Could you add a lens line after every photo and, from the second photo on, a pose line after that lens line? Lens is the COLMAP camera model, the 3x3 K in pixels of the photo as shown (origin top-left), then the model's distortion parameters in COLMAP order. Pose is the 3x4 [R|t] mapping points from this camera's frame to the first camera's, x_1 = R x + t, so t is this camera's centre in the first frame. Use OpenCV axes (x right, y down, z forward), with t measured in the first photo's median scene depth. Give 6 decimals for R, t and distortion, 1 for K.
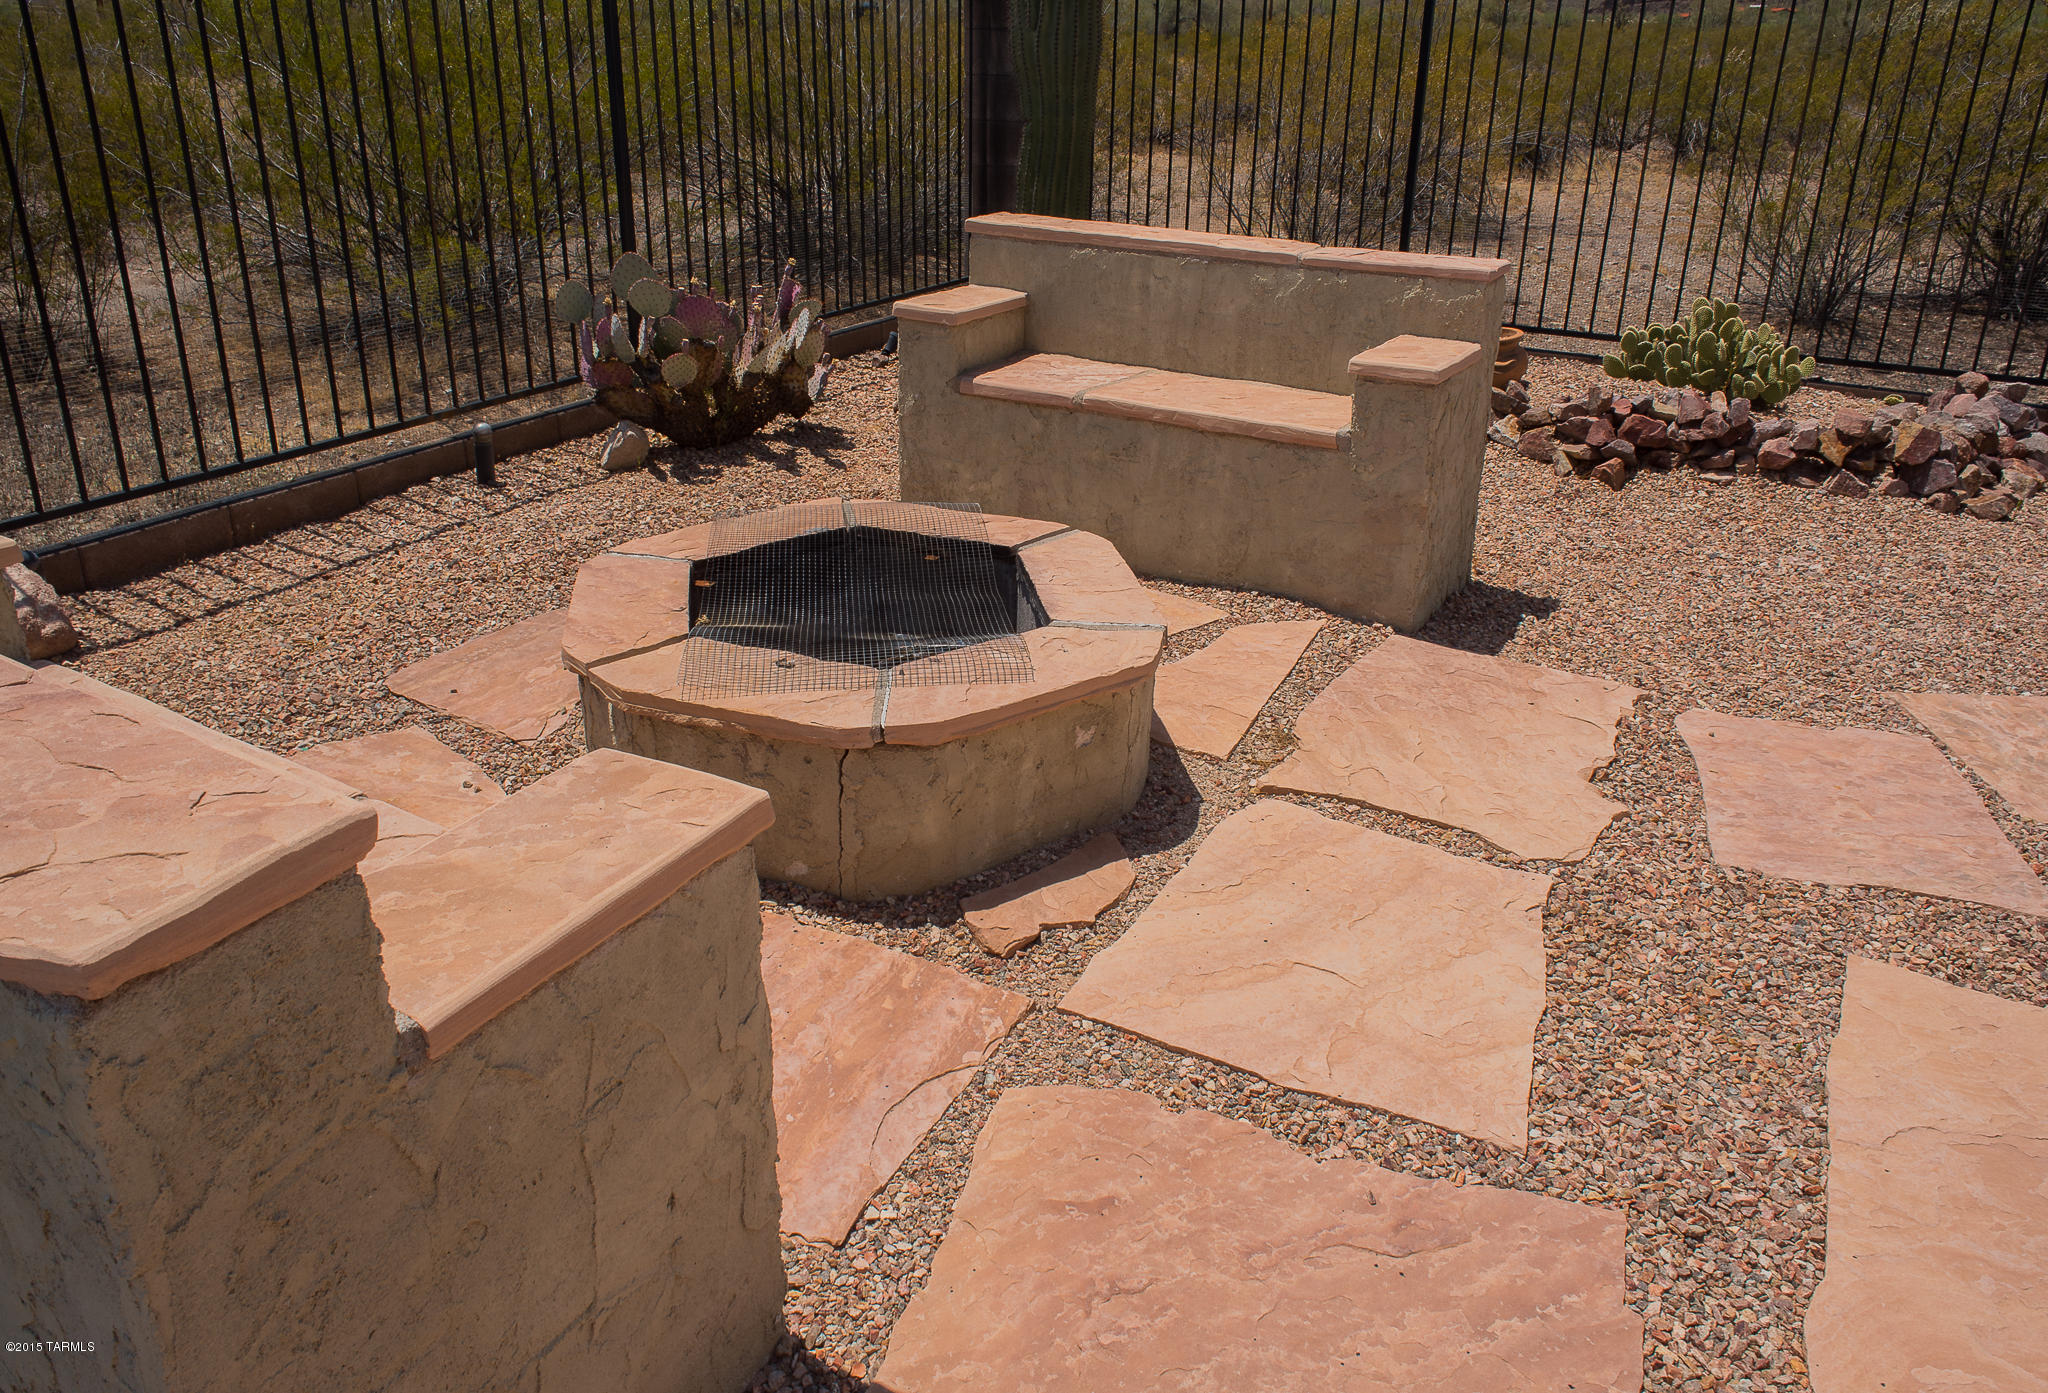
lens RADIAL K [[1604.7, 0, 1110.6], [0, 1604.7, 656.5], [0, 0, 1]] dist [0.028019, -0.002176]
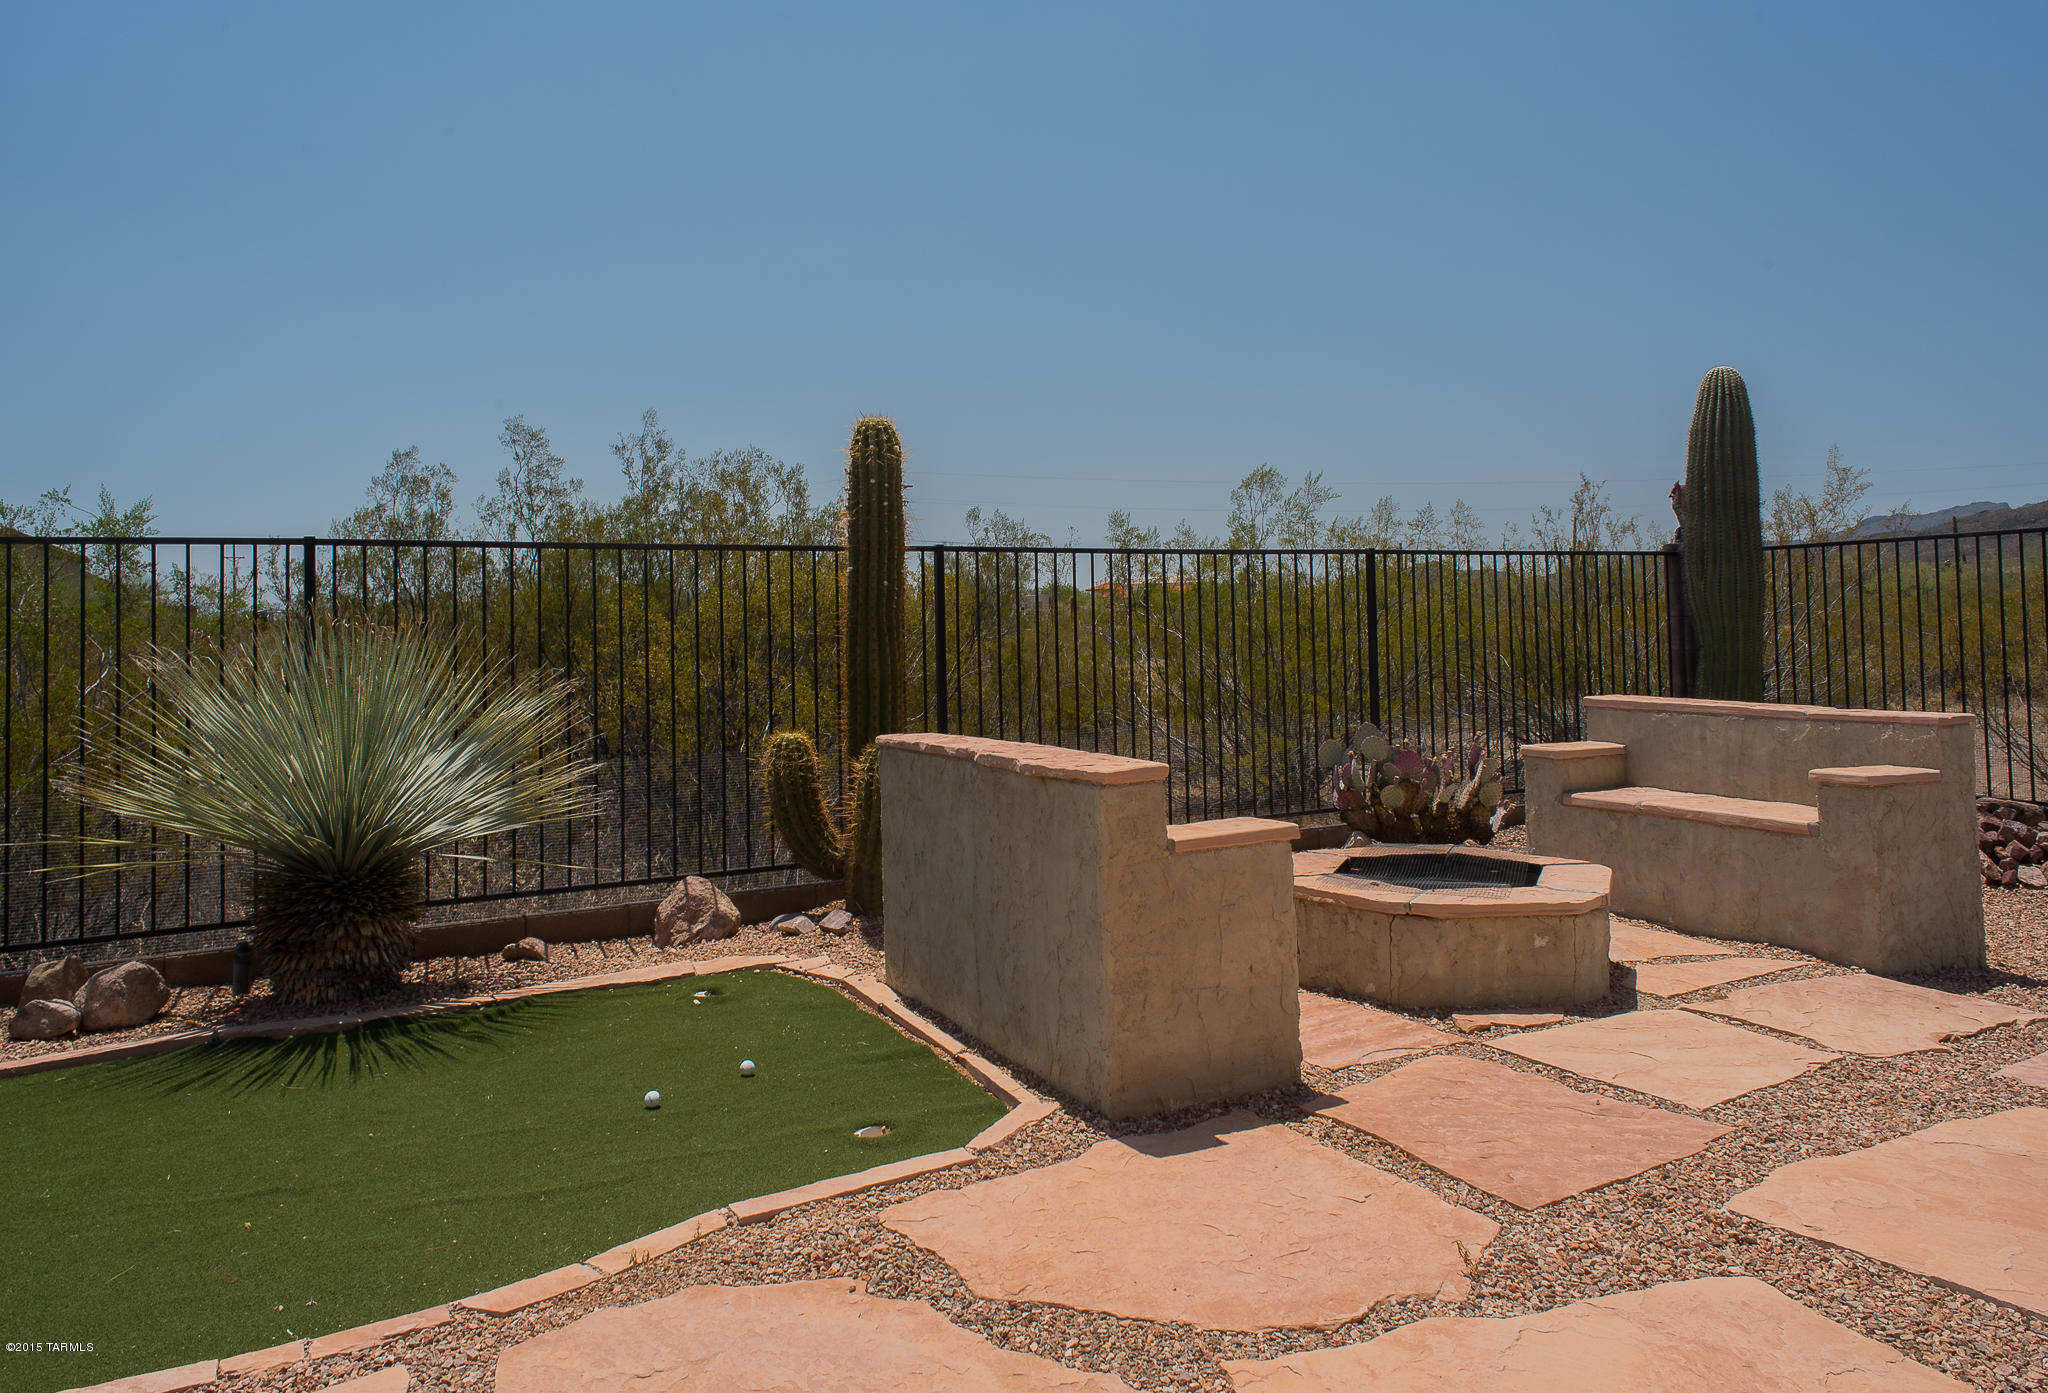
lens RADIAL K [[1604.7, 0, 1110.6], [0, 1604.7, 656.5], [0, 0, 1]] dist [0.028019, -0.002176]
pose [[0.877774, -0.027028, -0.478312, 0.263388], [-0.134594, 0.944282, -0.300360, 0.217752], [0.459779, 0.328027, 0.825228, -0.481308]]
